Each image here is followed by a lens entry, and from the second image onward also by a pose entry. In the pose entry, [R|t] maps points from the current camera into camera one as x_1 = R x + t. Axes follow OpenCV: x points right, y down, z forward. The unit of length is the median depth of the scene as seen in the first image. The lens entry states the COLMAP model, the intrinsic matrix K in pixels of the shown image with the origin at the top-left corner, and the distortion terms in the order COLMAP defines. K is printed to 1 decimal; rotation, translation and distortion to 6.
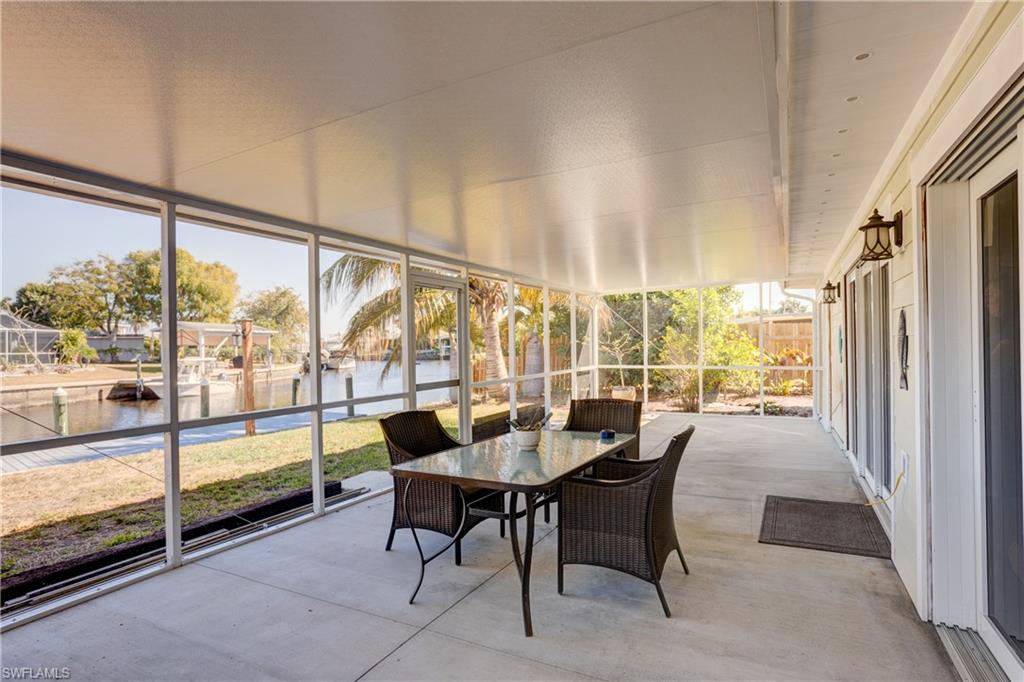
lens RADIAL K [[549.7, 0, 512.0], [0, 549.7, 341.0], [0, 0, 1]] dist [-0.042354, 0.000477]
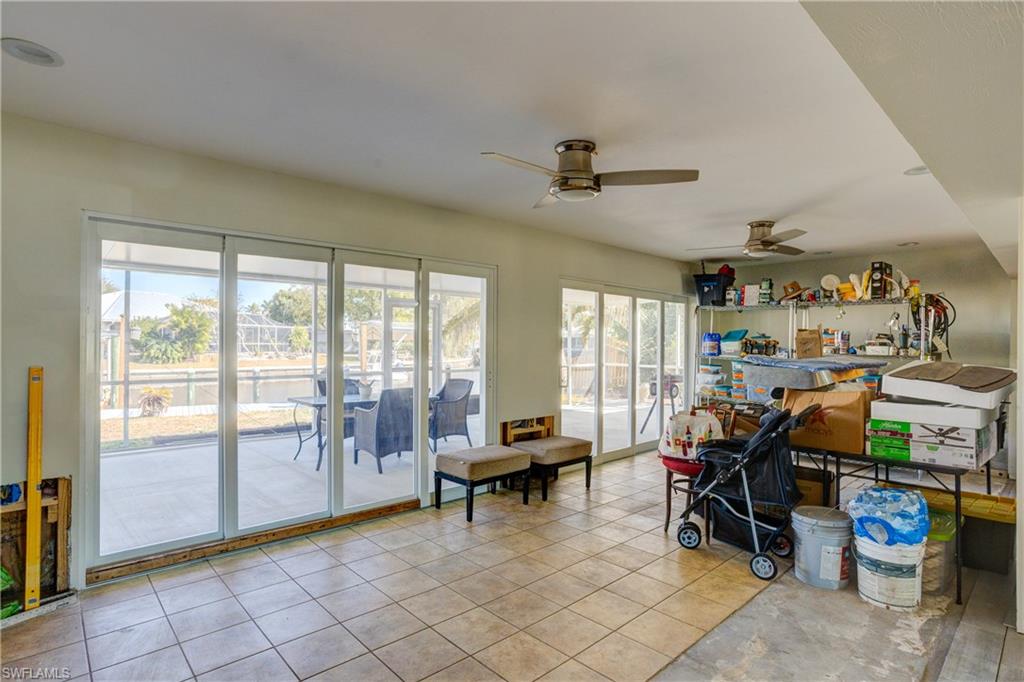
lens RADIAL K [[549.7, 0, 512.0], [0, 549.7, 341.0], [0, 0, 1]] dist [-0.042354, 0.000477]
pose [[0.935257, 0.020018, -0.353403, 0.147832], [-0.019156, 0.999799, 0.005936, -0.003349], [0.353451, 0.001218, 0.935452, -0.080175]]
